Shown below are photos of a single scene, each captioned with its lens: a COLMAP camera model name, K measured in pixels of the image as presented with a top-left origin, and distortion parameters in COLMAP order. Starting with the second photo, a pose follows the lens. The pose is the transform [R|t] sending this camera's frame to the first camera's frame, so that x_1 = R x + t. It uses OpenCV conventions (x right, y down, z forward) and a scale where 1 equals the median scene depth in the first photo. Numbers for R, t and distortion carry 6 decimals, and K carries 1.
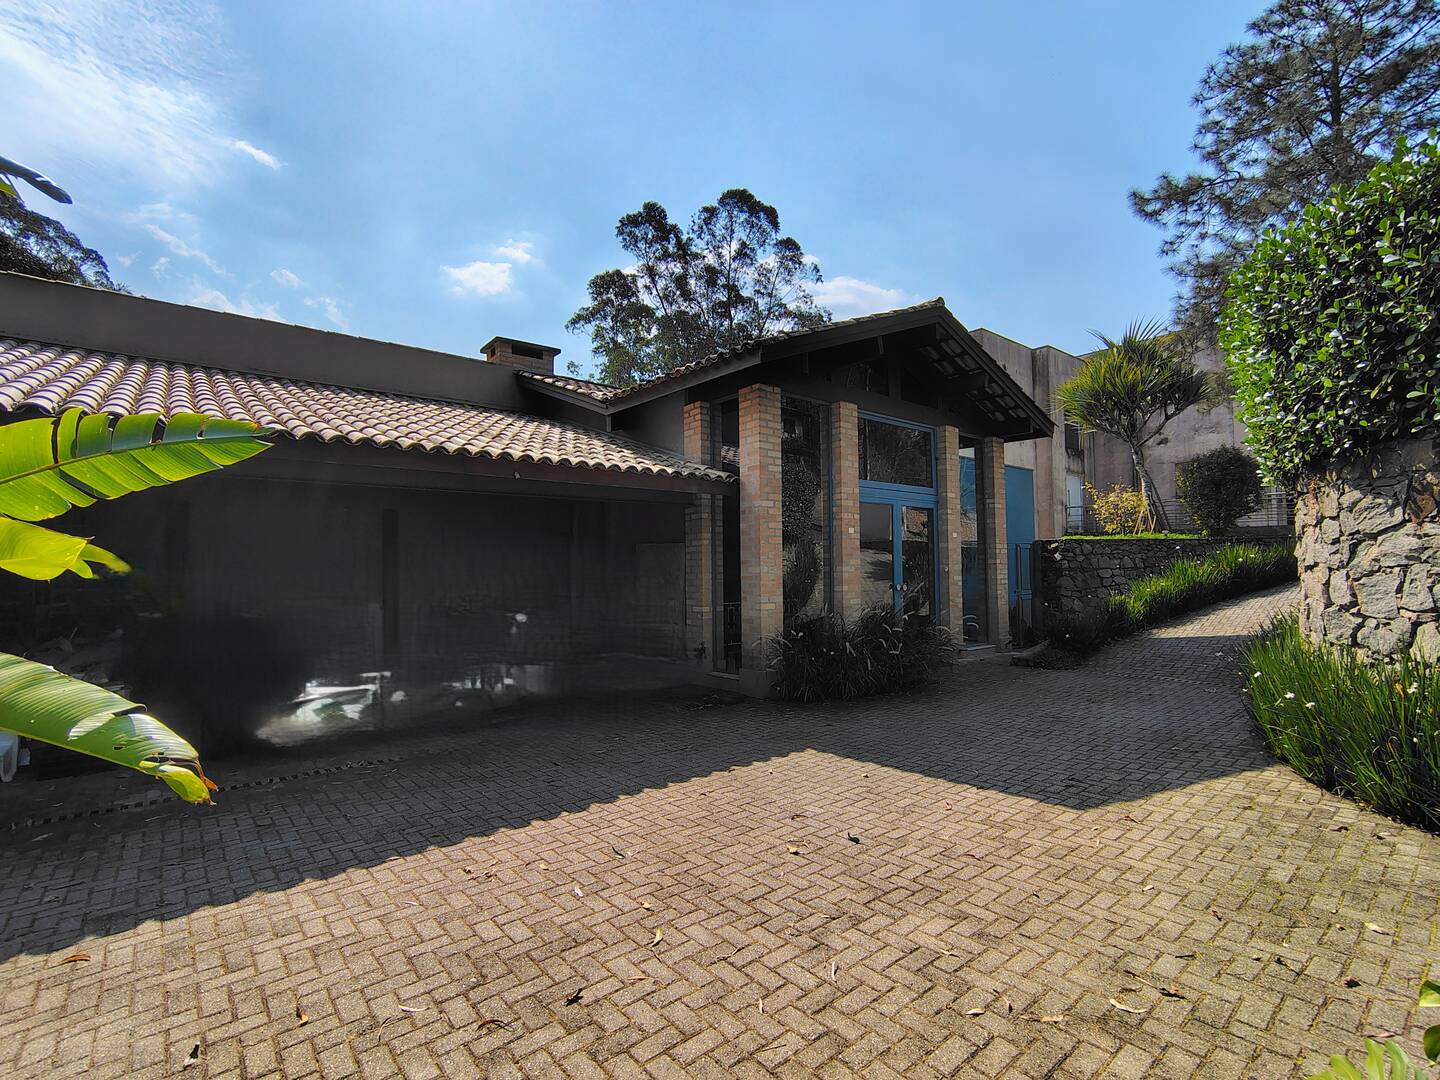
lens RADIAL K [[698.0, 0, 720.0], [0, 698.0, 540.0], [0, 0, 1]] dist [0.002441, 0.000460]
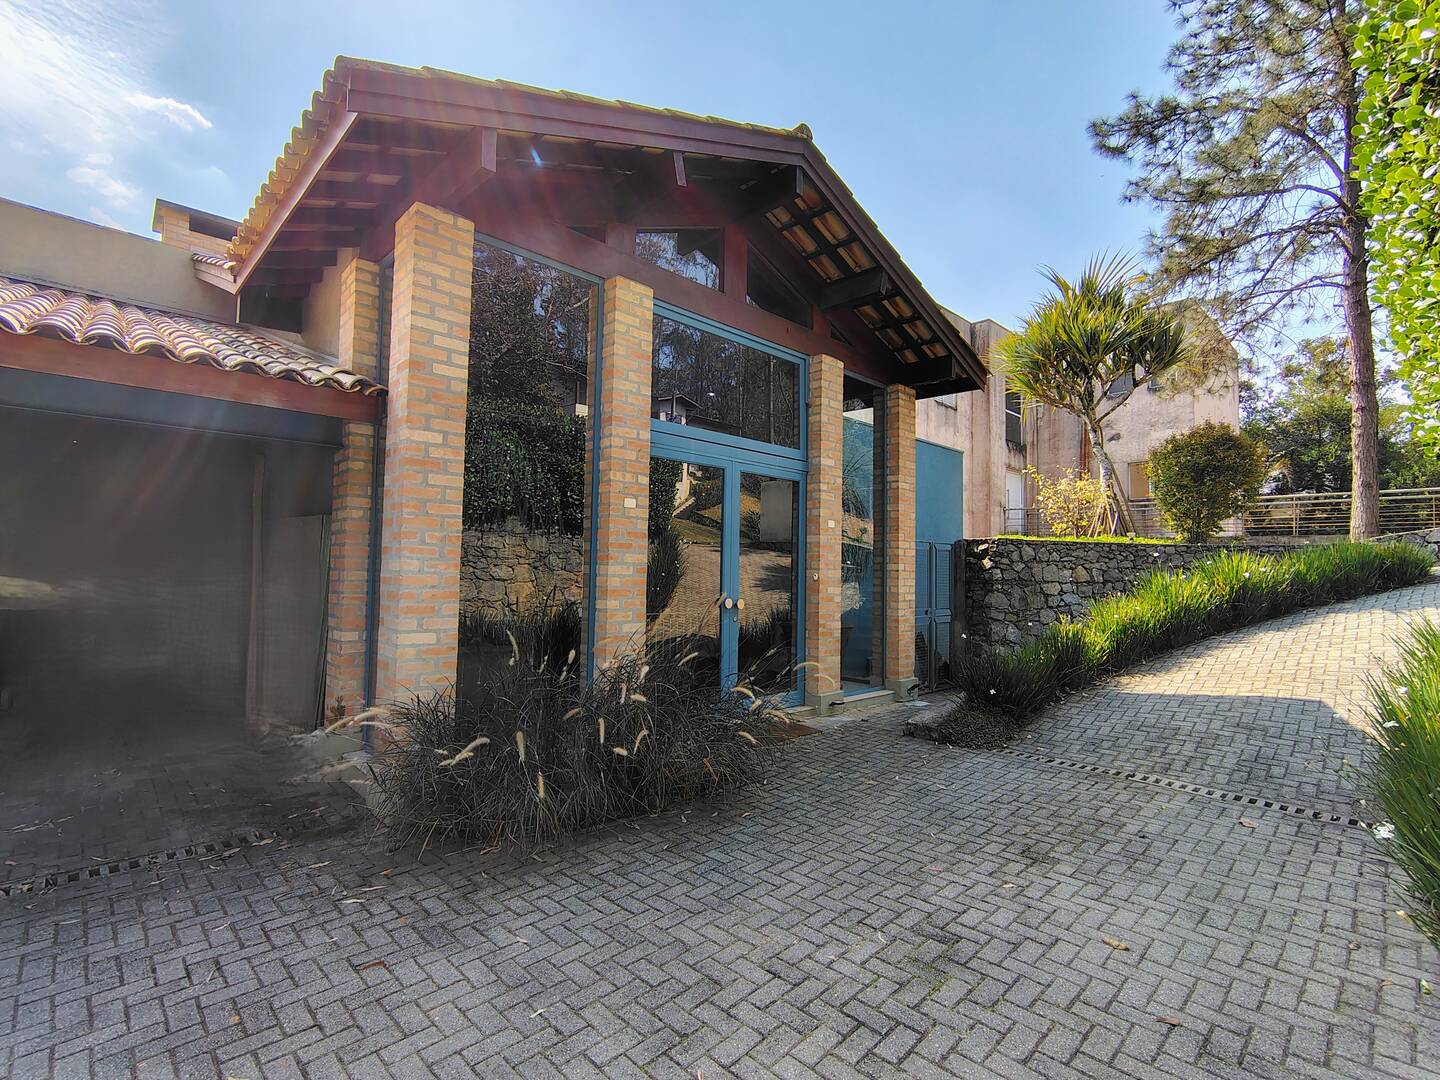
lens RADIAL K [[676.2, 0, 722.6], [0, 676.2, 543.8], [0, 0, 1]] dist [-0.019898, 0.011357]
pose [[0.997722, 0.030520, 0.060157, 0.177597], [-0.030359, 0.999533, -0.003578, 0.014803], [-0.060238, 0.001743, 0.998183, 0.341395]]
